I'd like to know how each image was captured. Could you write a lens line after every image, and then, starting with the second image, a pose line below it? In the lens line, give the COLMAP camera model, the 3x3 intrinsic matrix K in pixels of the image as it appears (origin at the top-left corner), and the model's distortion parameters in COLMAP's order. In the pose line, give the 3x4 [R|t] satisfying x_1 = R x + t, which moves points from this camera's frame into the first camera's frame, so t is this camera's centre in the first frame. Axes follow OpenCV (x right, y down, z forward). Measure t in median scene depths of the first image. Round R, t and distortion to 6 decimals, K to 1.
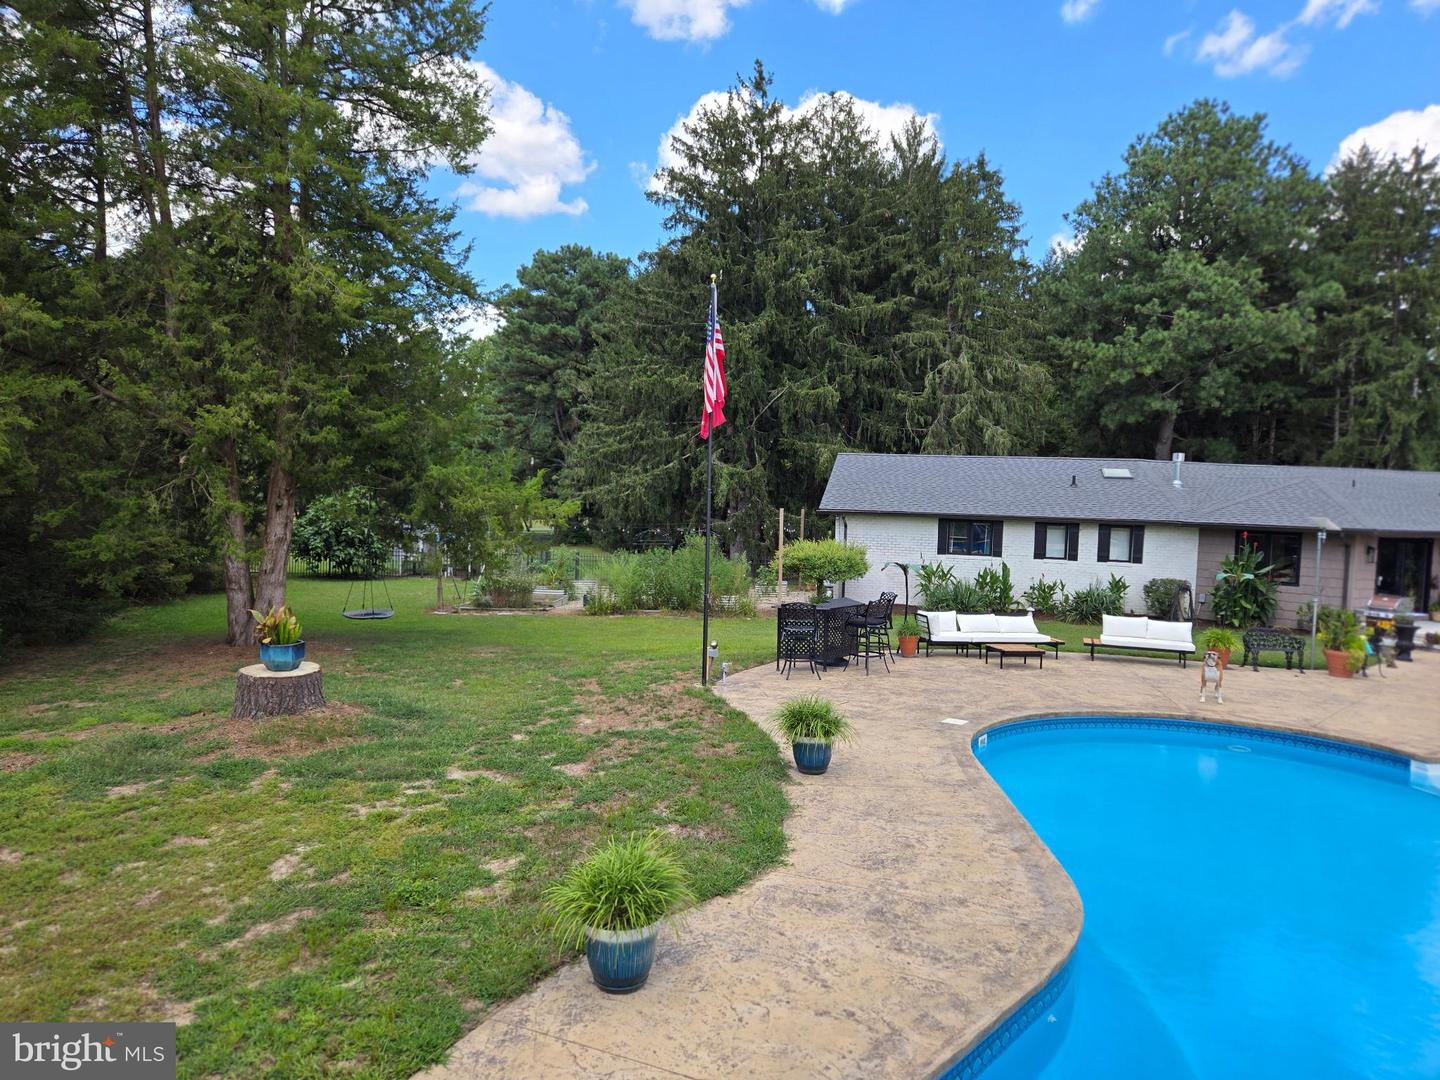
lens RADIAL K [[962.9, 0, 716.1], [0, 962.9, 545.0], [0, 0, 1]] dist [0.075152, -0.056817]
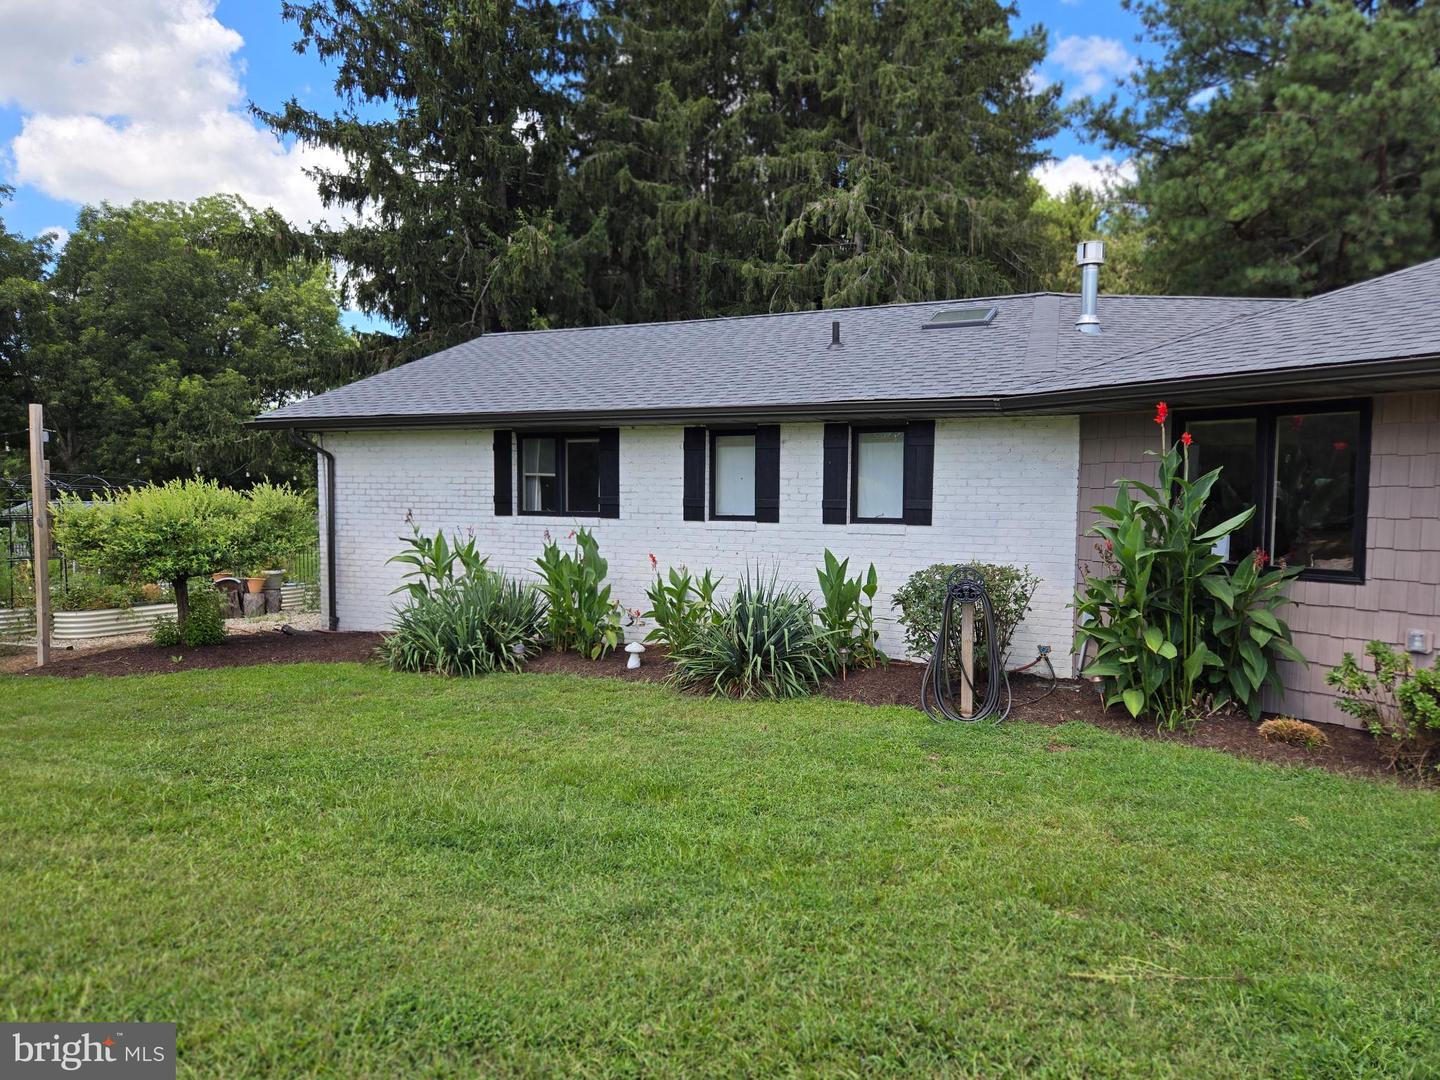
lens RADIAL K [[962.9, 0, 708.6], [0, 962.9, 552.7], [0, 0, 1]] dist [0.075152, -0.056817]
pose [[0.977366, -0.011835, -0.211223, 0.313872], [0.011124, 0.999928, -0.004556, 0.021963], [0.211261, 0.002104, 0.977427, 0.458336]]
